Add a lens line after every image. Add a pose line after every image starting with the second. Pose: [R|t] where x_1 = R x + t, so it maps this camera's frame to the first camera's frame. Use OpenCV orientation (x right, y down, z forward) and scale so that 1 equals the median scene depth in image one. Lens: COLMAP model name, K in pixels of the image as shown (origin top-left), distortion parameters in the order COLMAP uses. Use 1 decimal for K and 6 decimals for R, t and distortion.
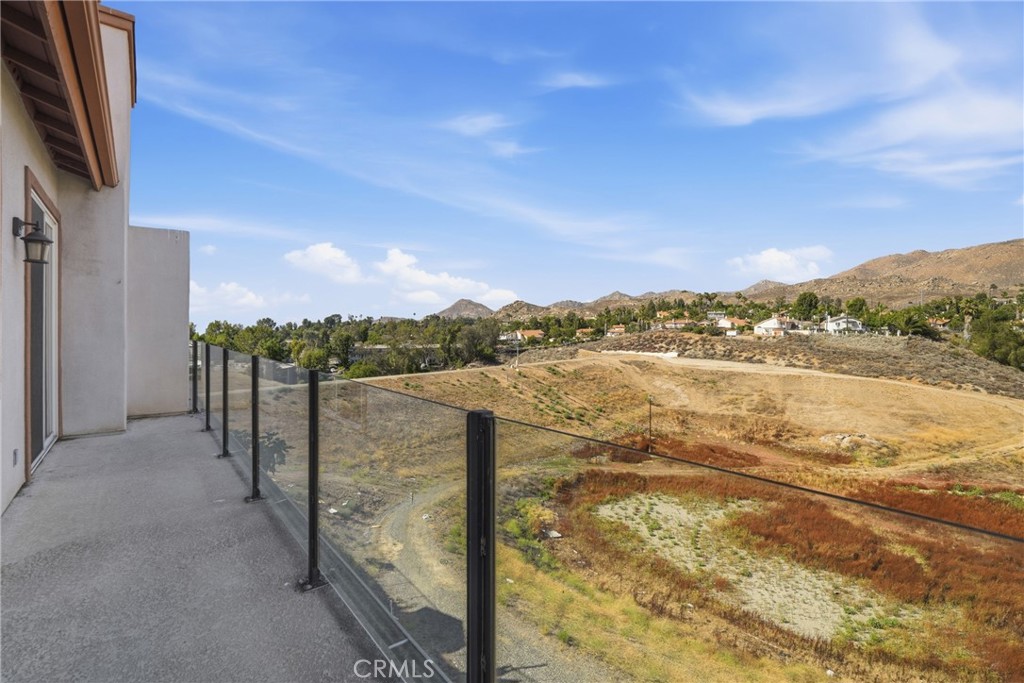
lens RADIAL K [[457.7, 0, 513.7], [0, 457.7, 329.3], [0, 0, 1]] dist [-0.015024, 0.006882]
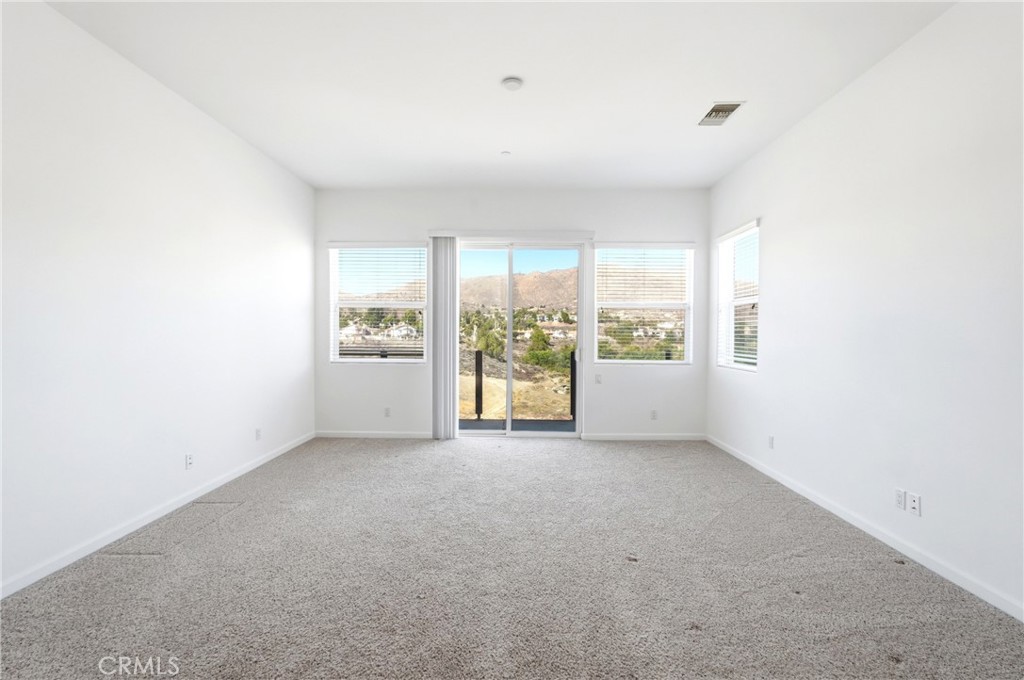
lens RADIAL K [[457.7, 0, 505.5], [0, 457.7, 333.8], [0, 0, 1]] dist [-0.015024, 0.006882]
pose [[0.648609, 0.001151, 0.761121, -0.100911], [0.002162, 0.999992, -0.003355, 0.002503], [-0.761119, 0.003822, 0.648601, -0.057712]]
